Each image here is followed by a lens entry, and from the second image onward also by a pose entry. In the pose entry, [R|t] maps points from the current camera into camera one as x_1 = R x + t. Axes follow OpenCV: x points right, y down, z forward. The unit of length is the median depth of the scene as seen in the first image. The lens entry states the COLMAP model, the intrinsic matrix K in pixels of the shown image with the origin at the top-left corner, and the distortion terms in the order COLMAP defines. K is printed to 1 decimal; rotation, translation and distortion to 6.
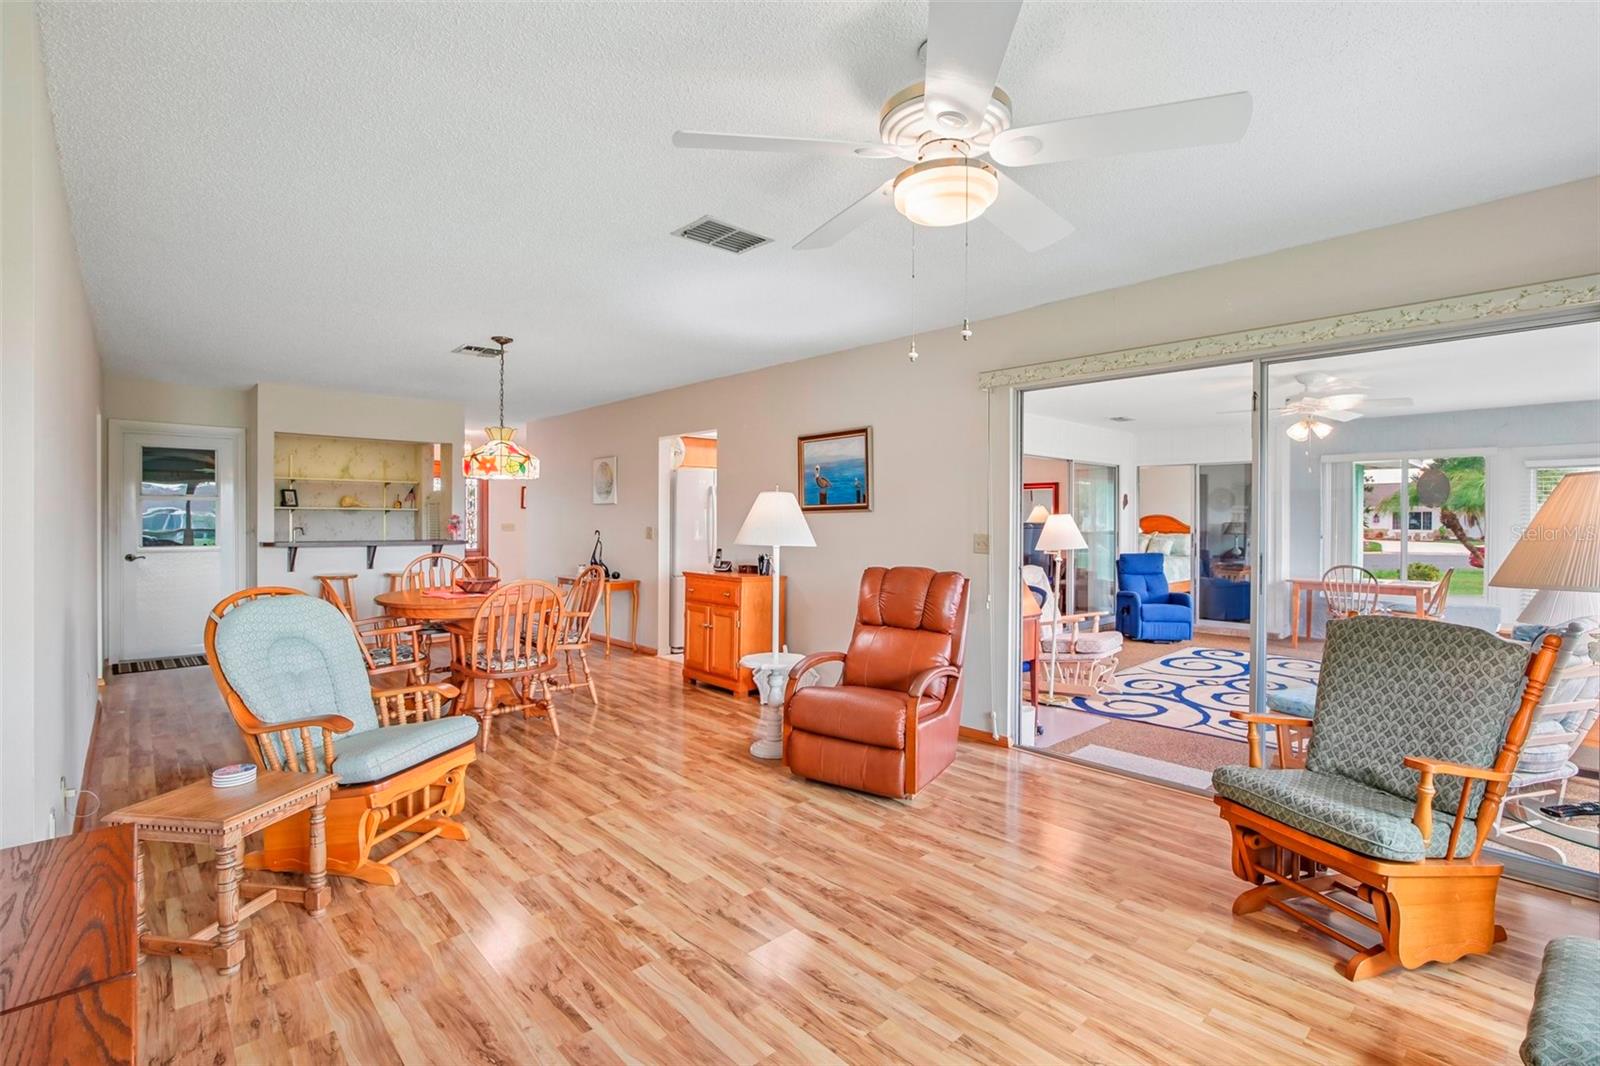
lens RADIAL K [[727.8, 0, 801.9], [0, 727.8, 523.6], [0, 0, 1]] dist [-0.015854, 0.000351]
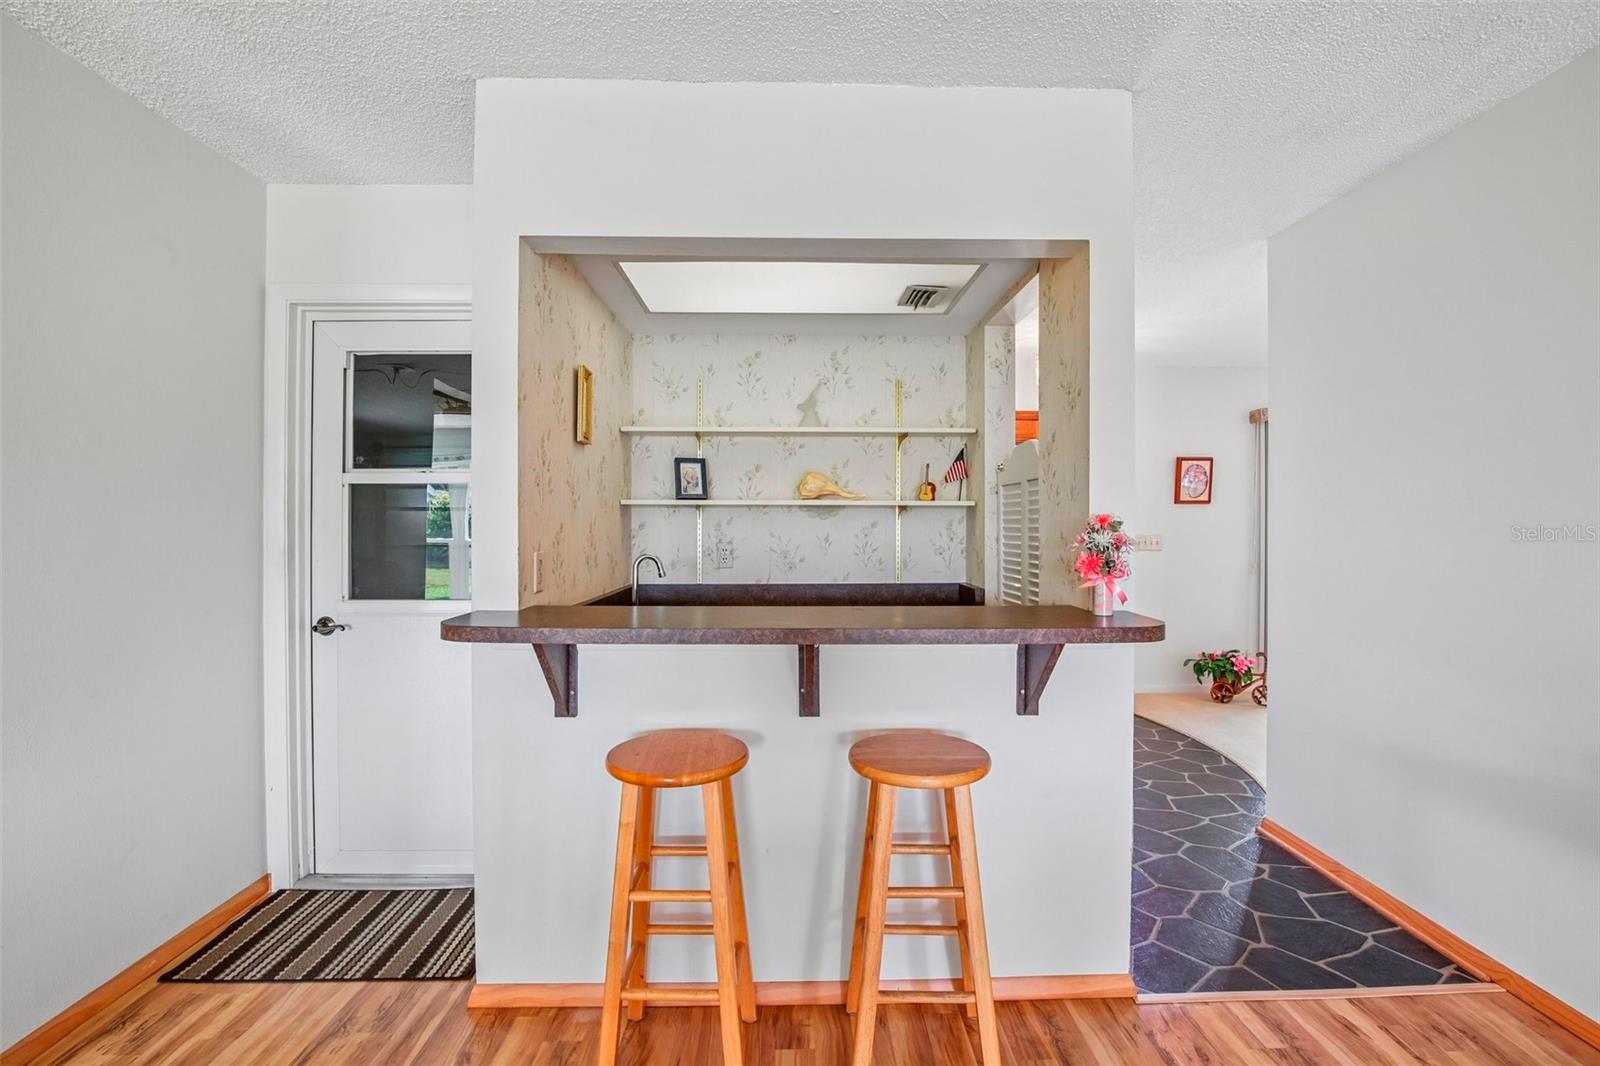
lens RADIAL K [[747.0, 0, 801.6], [0, 747.0, 524.3], [0, 0, 1]] dist [-0.028106, 0.000501]
pose [[0.749545, -0.001720, -0.661951, -0.614457], [-0.000388, 0.999995, -0.003038, -0.012767], [0.661953, 0.002534, 0.749541, 1.171980]]
